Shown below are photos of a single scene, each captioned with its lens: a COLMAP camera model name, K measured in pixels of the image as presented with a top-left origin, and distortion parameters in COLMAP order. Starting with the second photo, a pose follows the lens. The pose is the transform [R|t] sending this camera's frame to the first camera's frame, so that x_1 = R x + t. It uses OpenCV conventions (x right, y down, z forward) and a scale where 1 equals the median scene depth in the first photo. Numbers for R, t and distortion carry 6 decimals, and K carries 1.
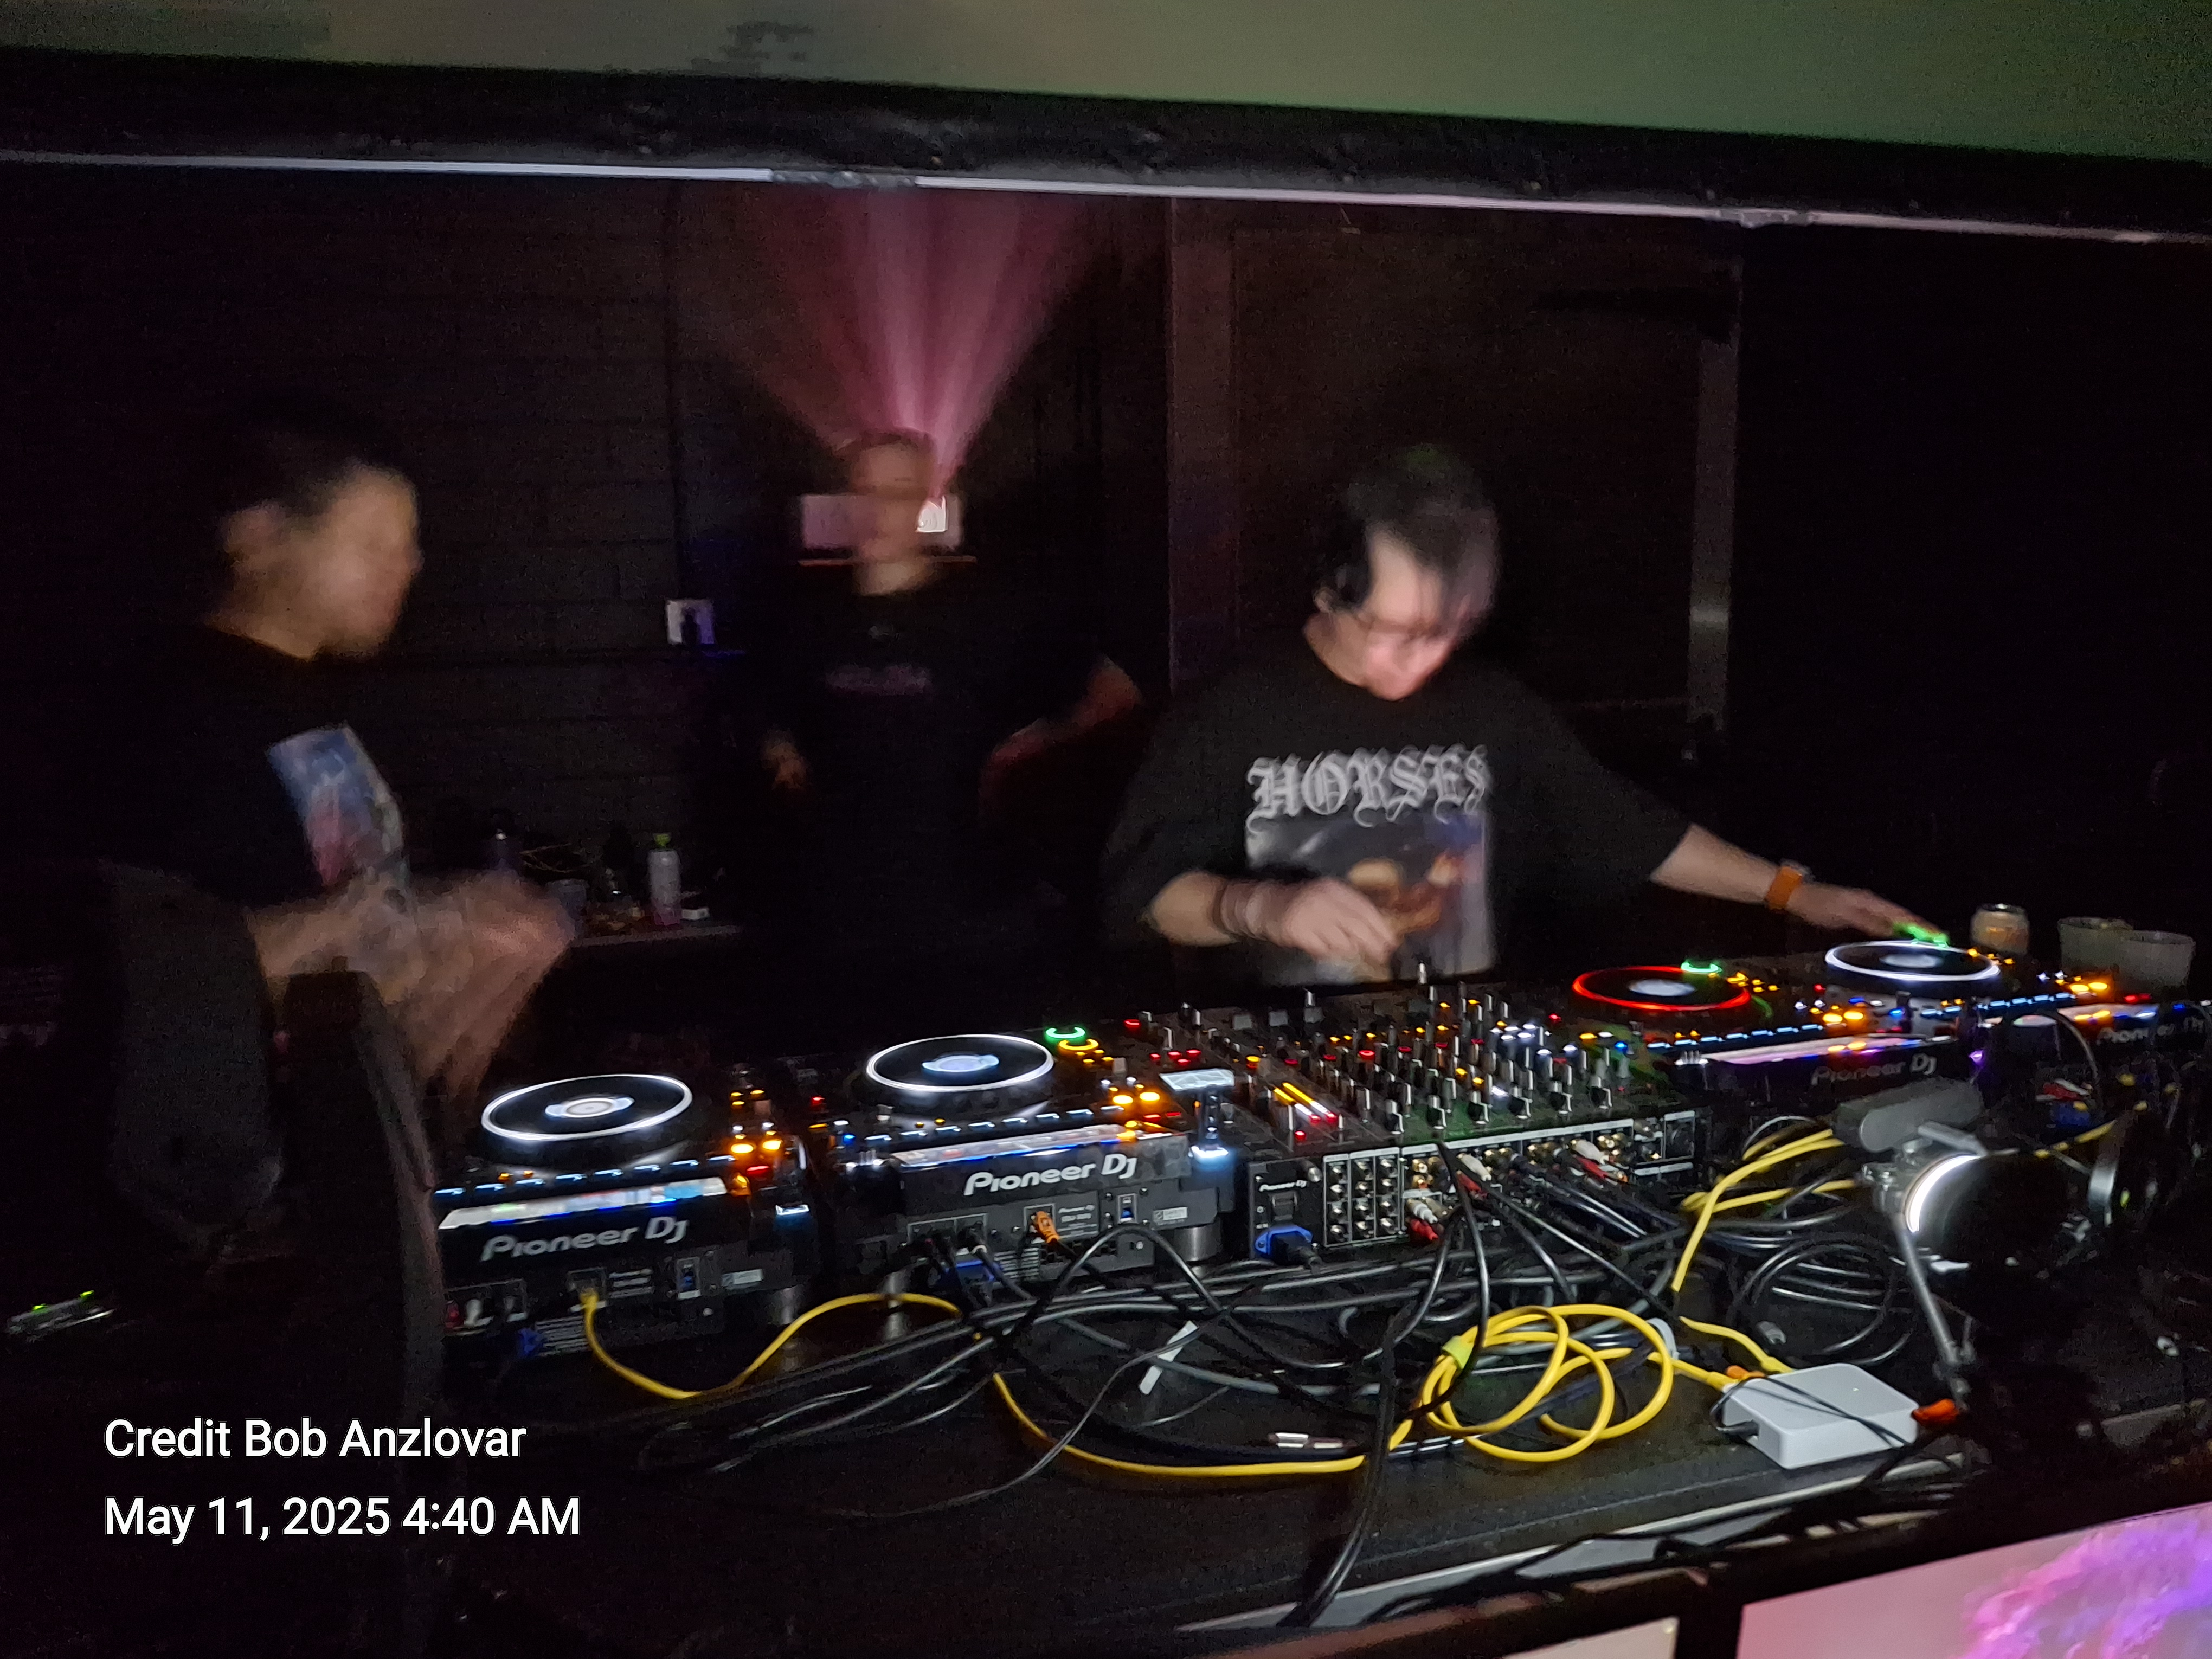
lens RADIAL K [[1627.6, 0, 1097.4], [0, 1627.6, 836.7], [0, 0, 1]] dist [0.093688, -0.218291]
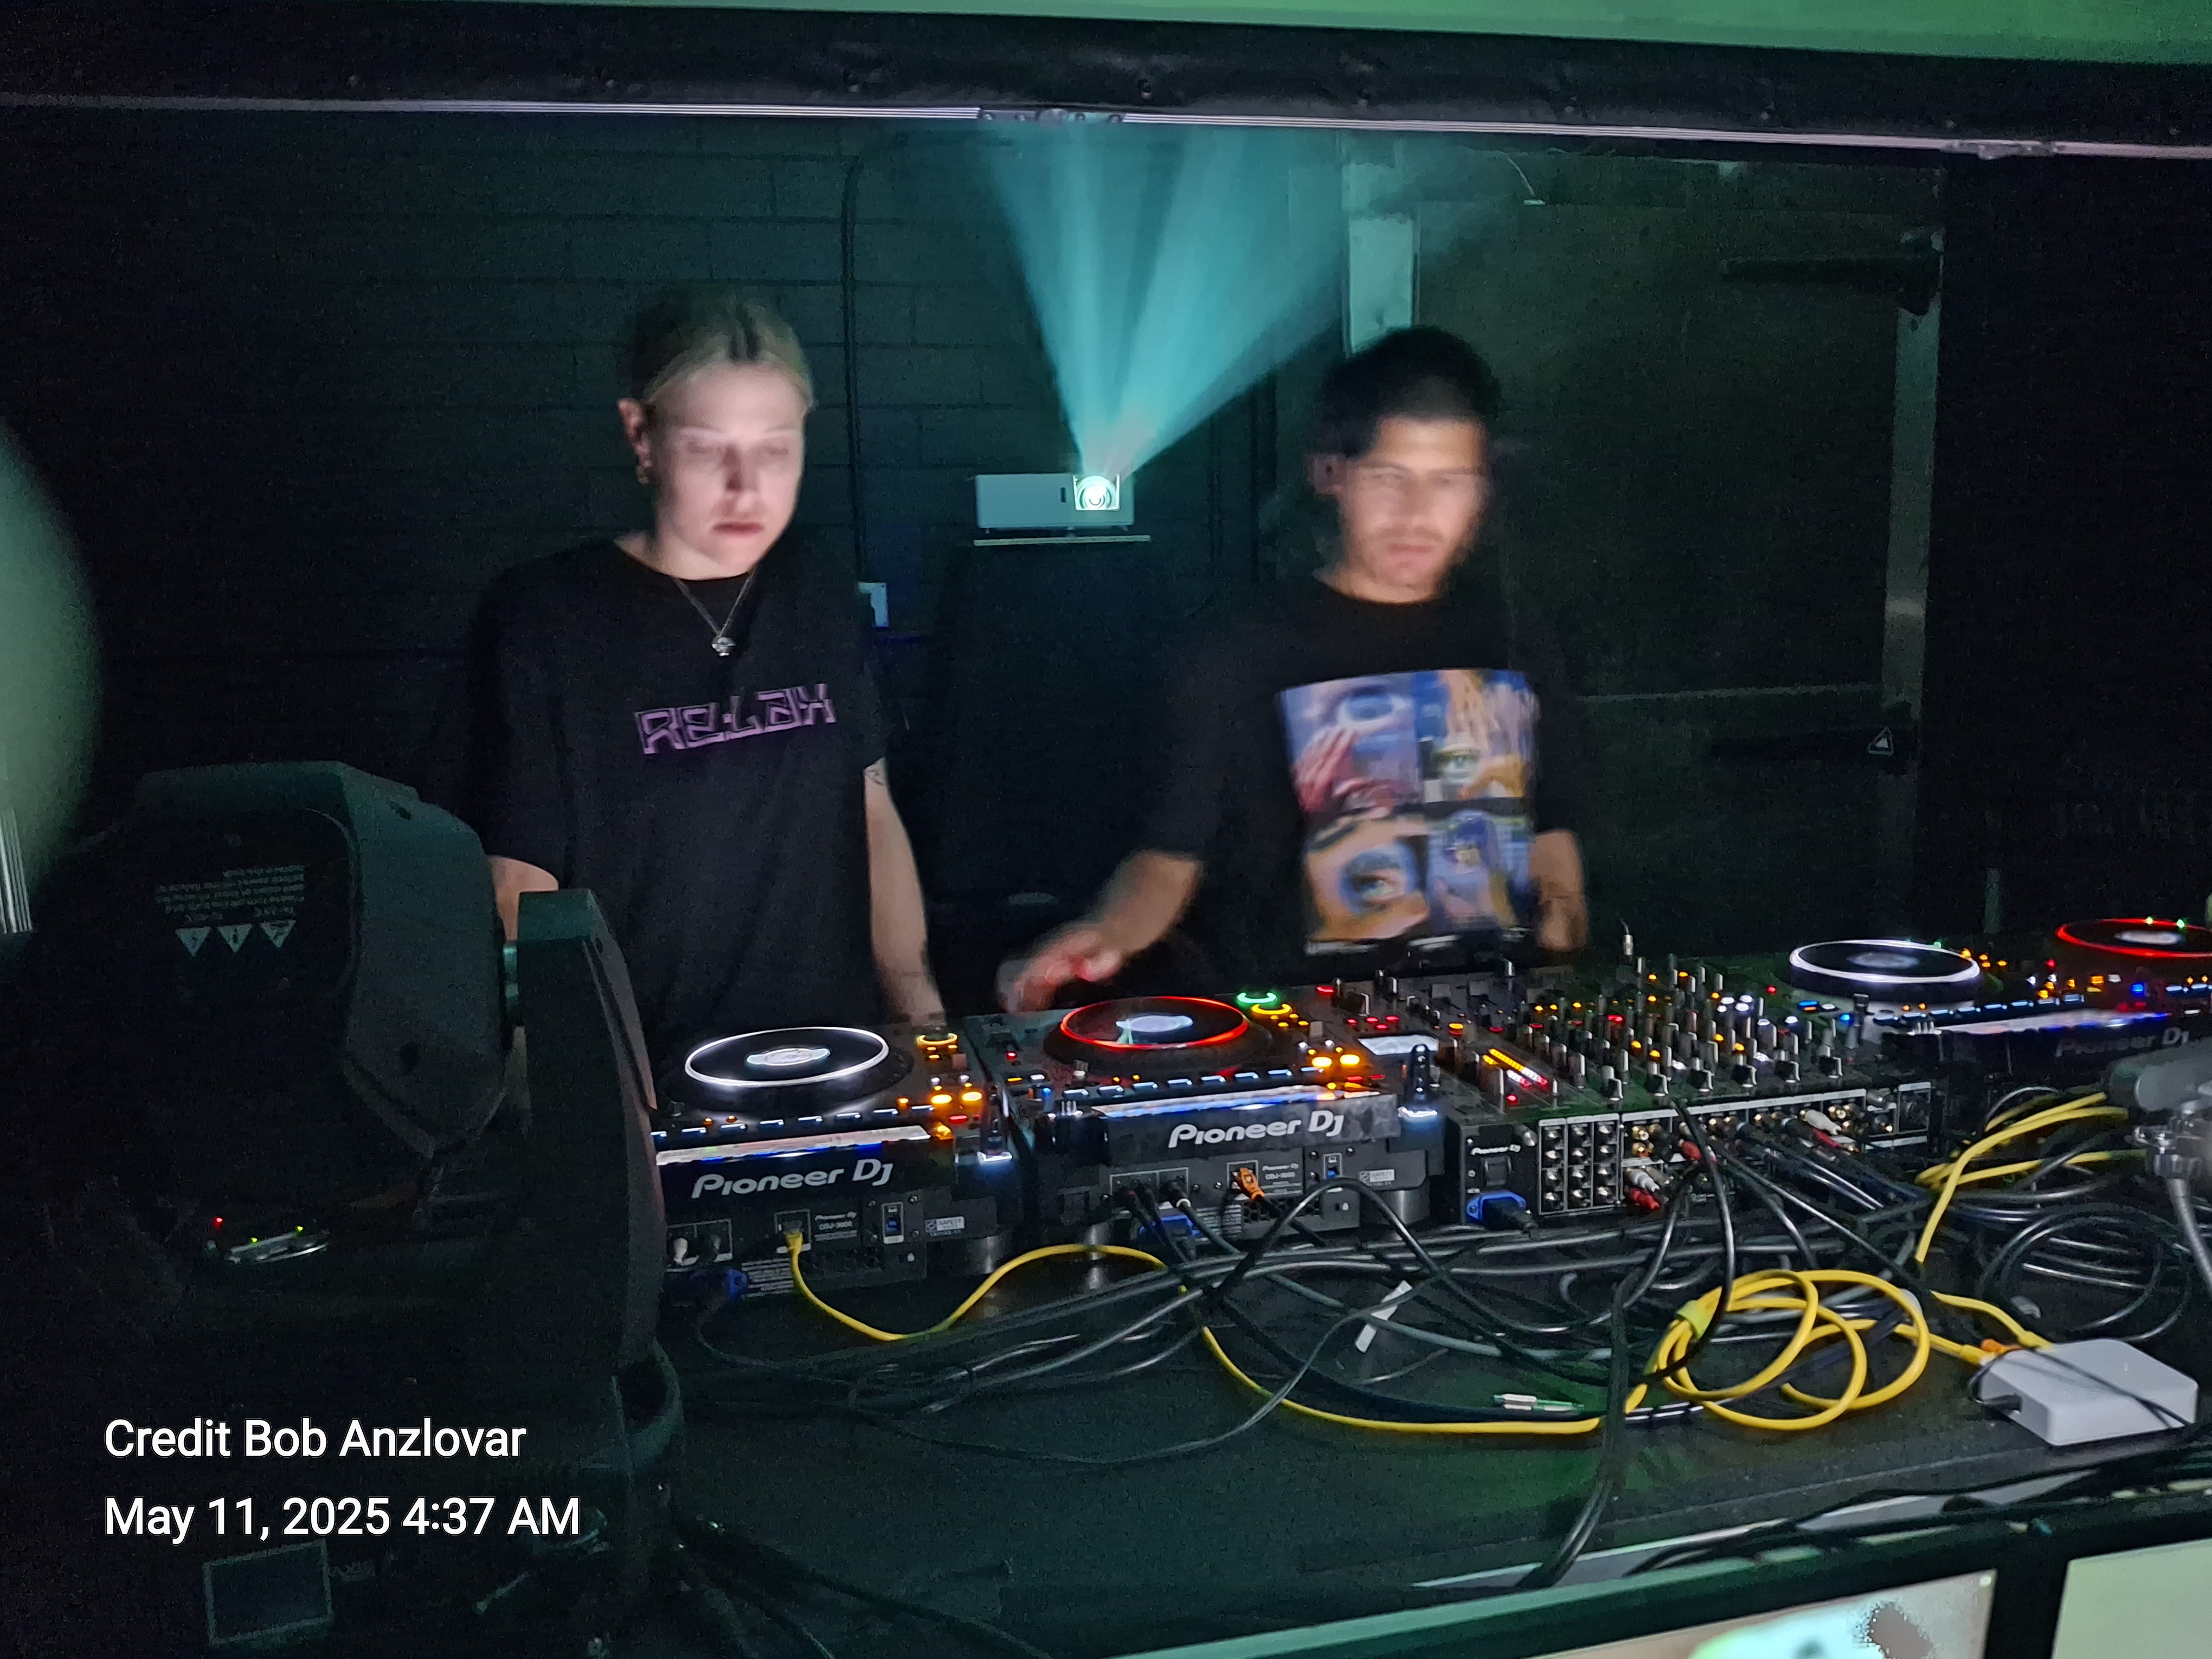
lens RADIAL K [[1620.4, 0, 1116.9], [0, 1620.4, 859.2], [0, 0, 1]] dist [0.047217, -0.121330]
pose [[0.996981, 0.009440, -0.077066, -0.036748], [-0.008683, 0.999911, 0.010156, 0.034705], [0.077155, -0.009456, 0.996974, 0.029680]]
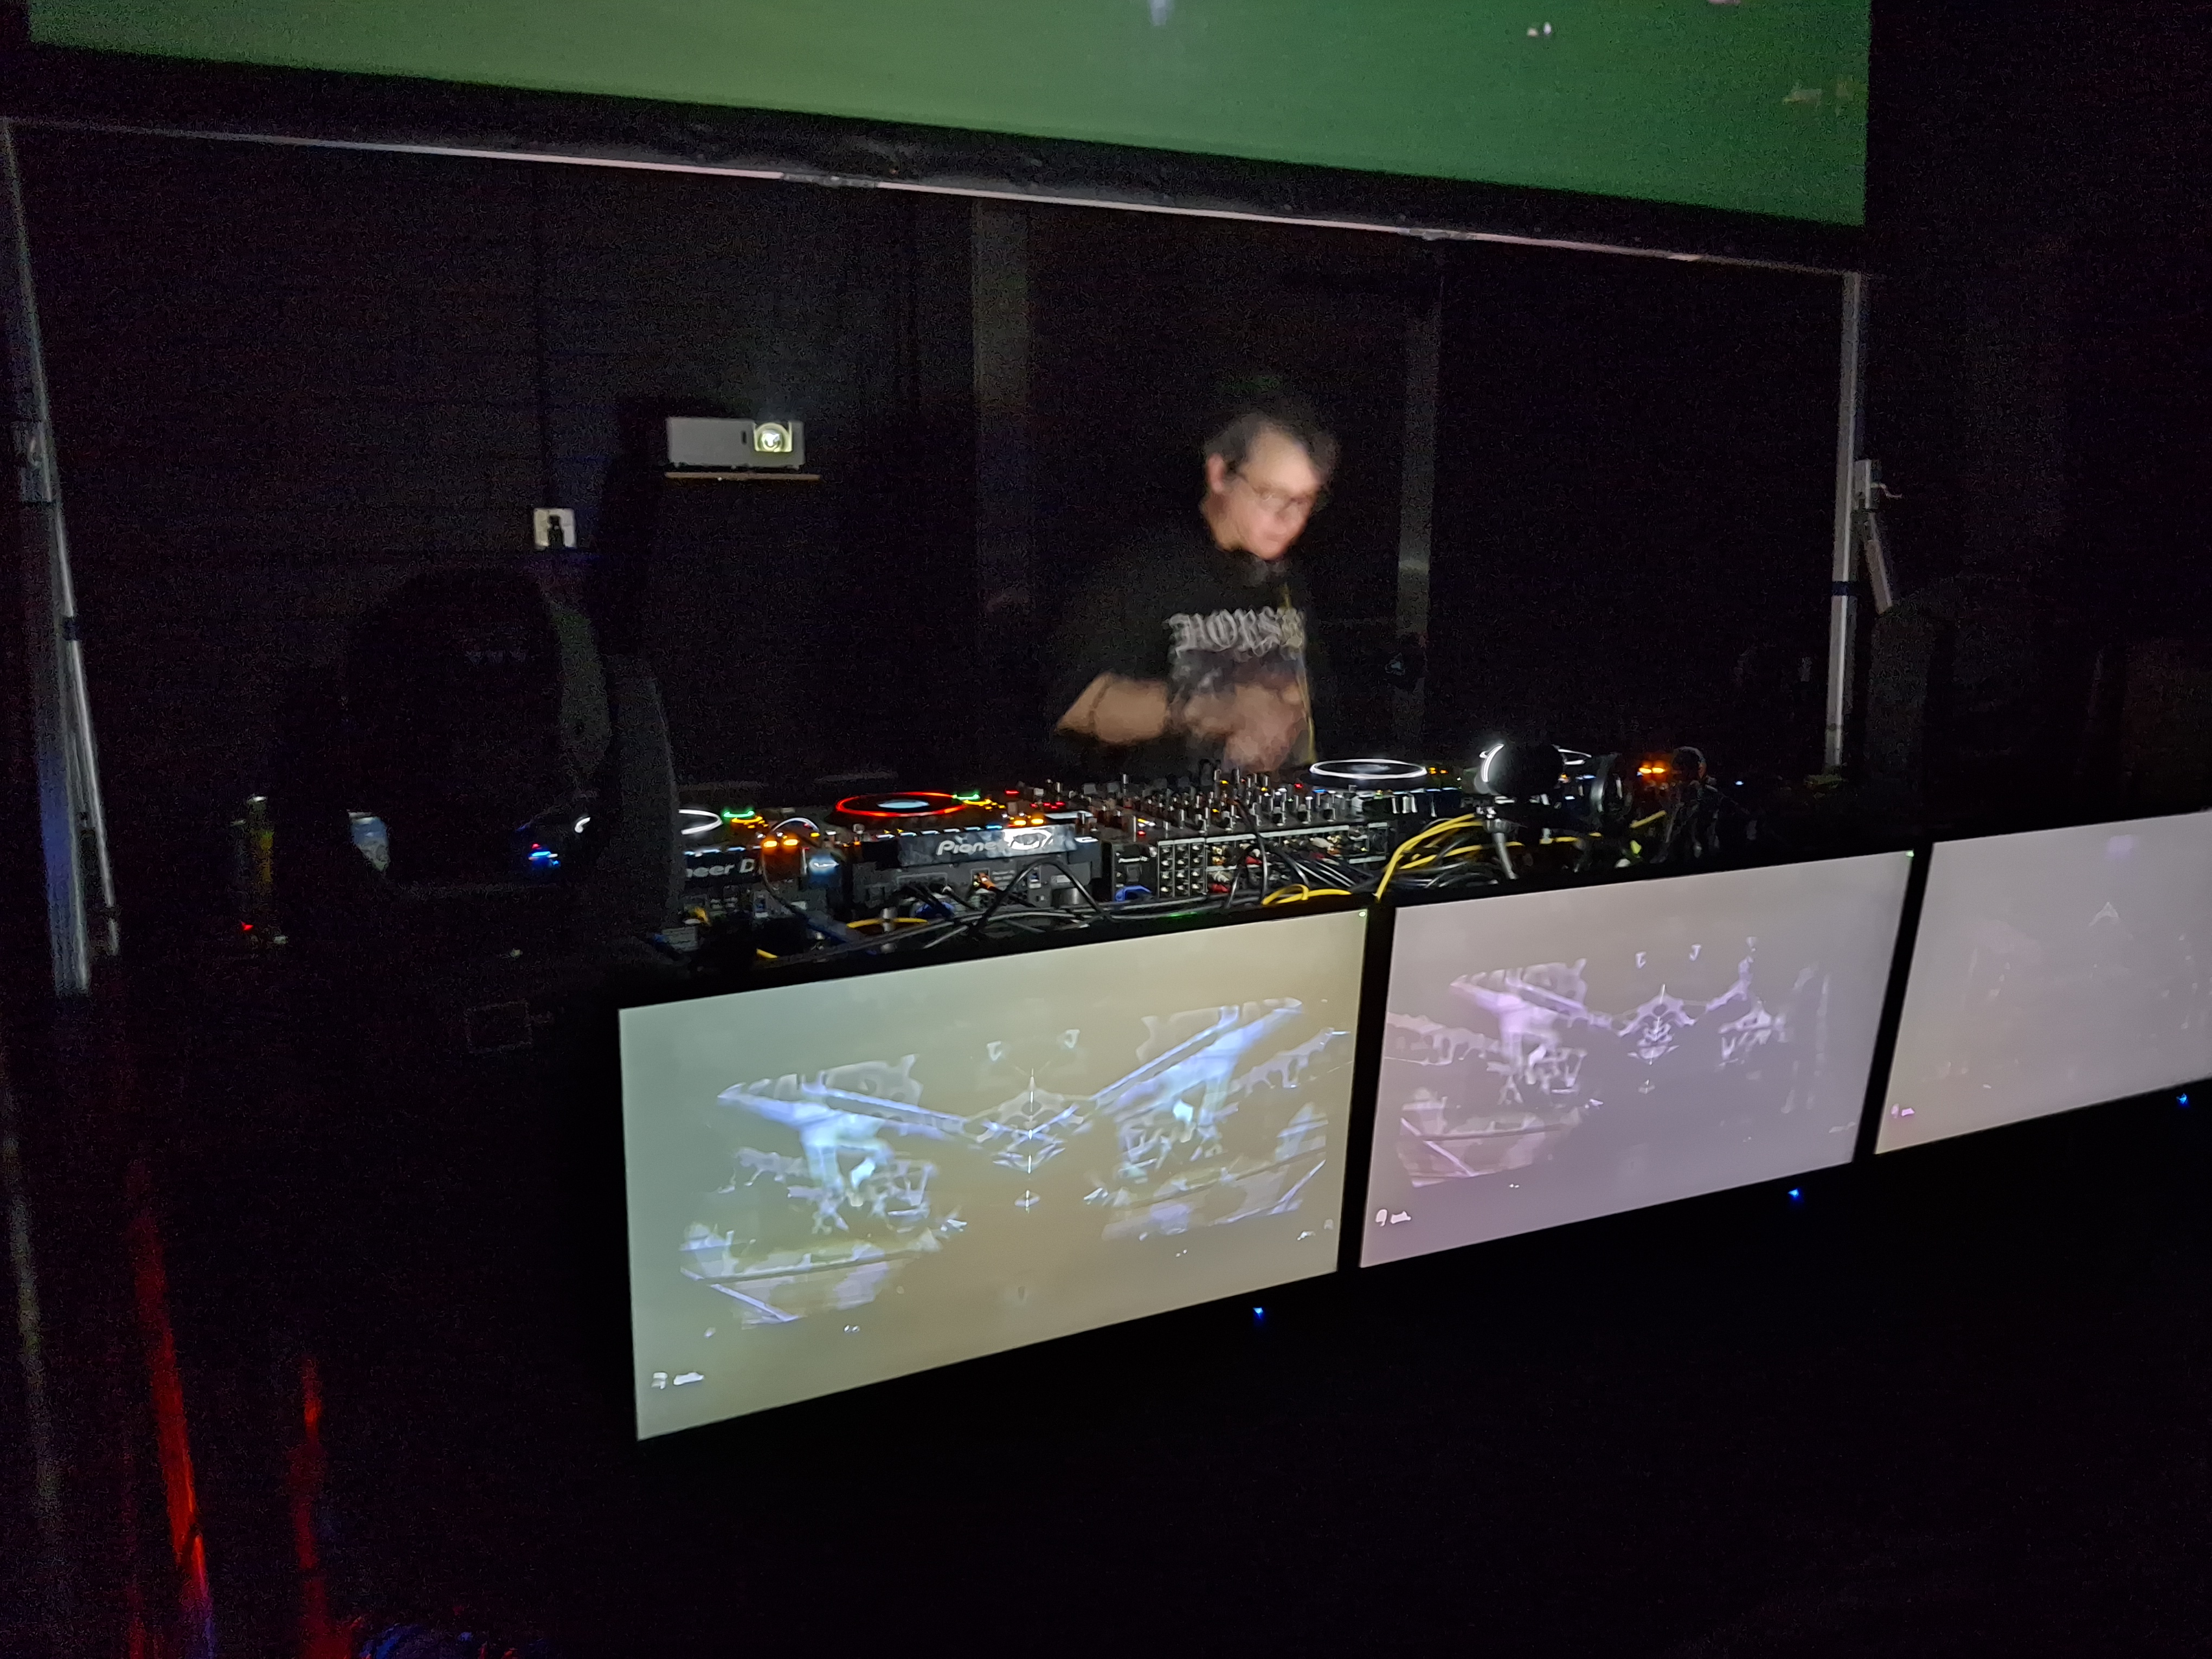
lens RADIAL K [[1724.8, 0, 1090.7], [0, 1724.8, 881.2], [0, 0, 1]] dist [0.076512, -0.237863]
pose [[0.986626, -0.008186, 0.162795, -0.190817], [0.002948, 0.999471, 0.032393, 0.180213], [-0.162974, -0.031480, 0.986128, -0.603072]]
